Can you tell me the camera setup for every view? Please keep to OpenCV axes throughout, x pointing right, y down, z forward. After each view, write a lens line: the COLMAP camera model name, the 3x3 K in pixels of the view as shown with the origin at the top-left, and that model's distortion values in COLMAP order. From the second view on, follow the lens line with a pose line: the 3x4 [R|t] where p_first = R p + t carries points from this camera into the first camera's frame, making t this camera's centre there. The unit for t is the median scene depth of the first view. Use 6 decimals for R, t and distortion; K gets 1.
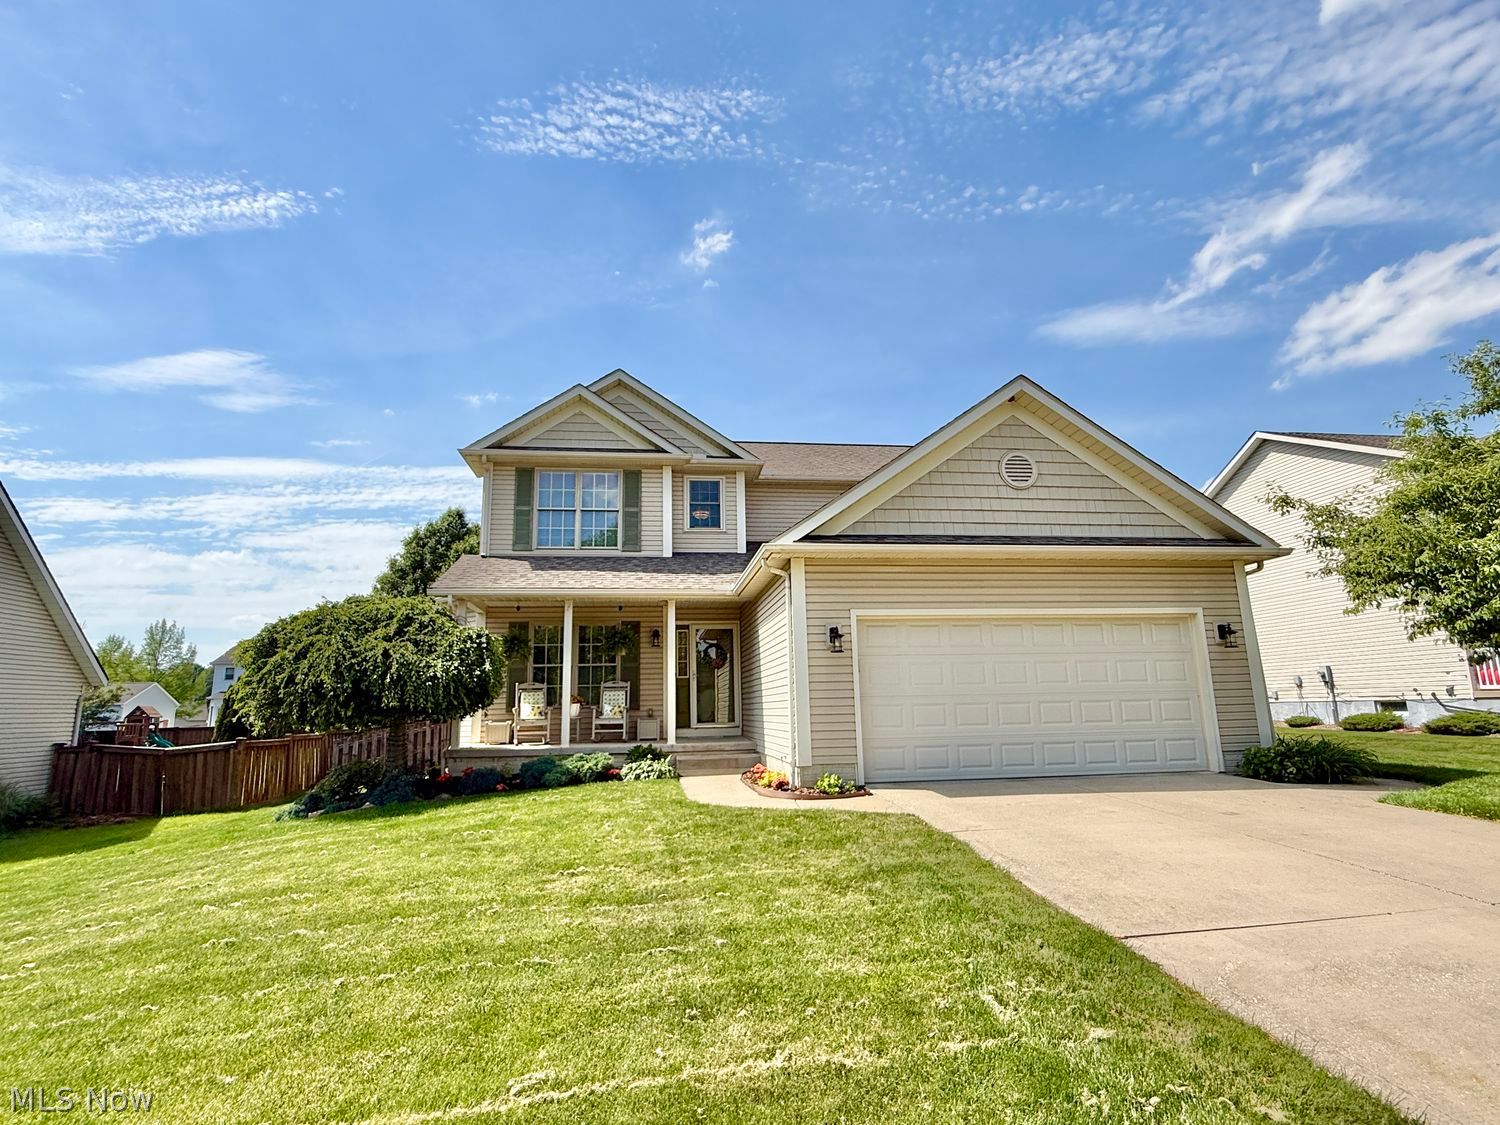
lens RADIAL K [[743.3, 0, 748.4], [0, 743.3, 561.2], [0, 0, 1]] dist [-0.005687, 0.003738]
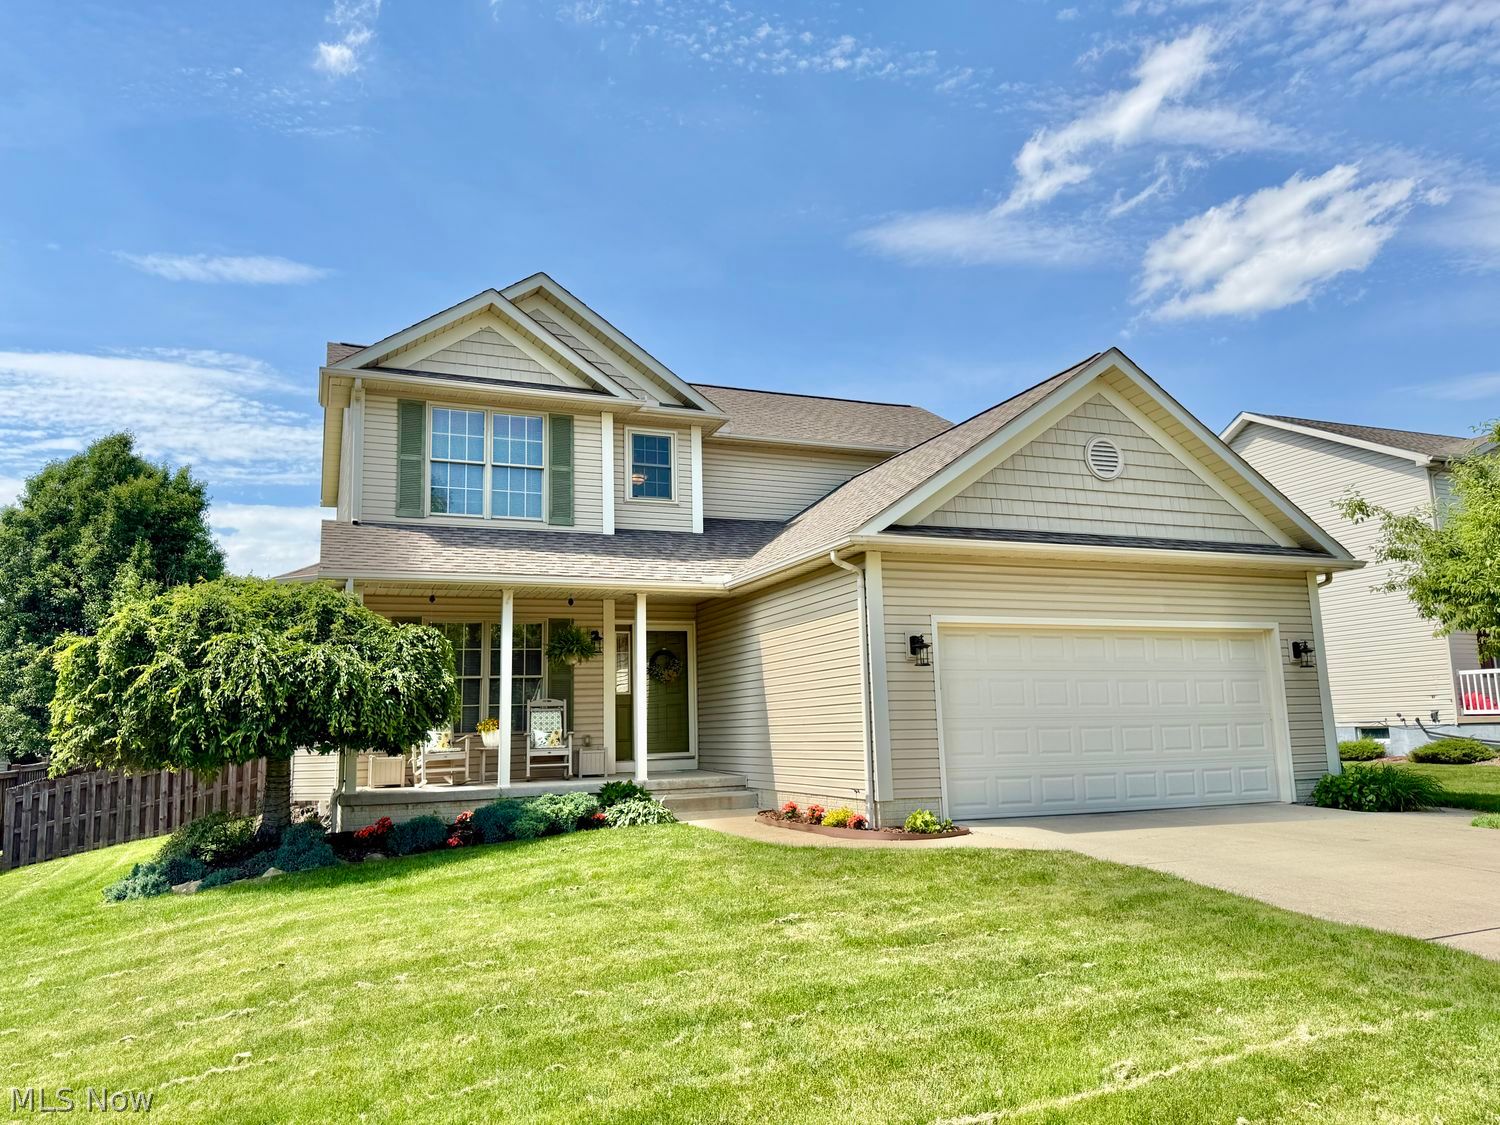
lens RADIAL K [[1049.5, 0, 745.7], [0, 1049.5, 563.0], [0, 0, 1]] dist [0.039971, -0.034900]
pose [[0.969147, 0.036878, 0.243710, -0.313243], [-0.043979, 0.998750, 0.023760, -0.011115], [-0.242529, -0.033745, 0.969557, -0.084957]]
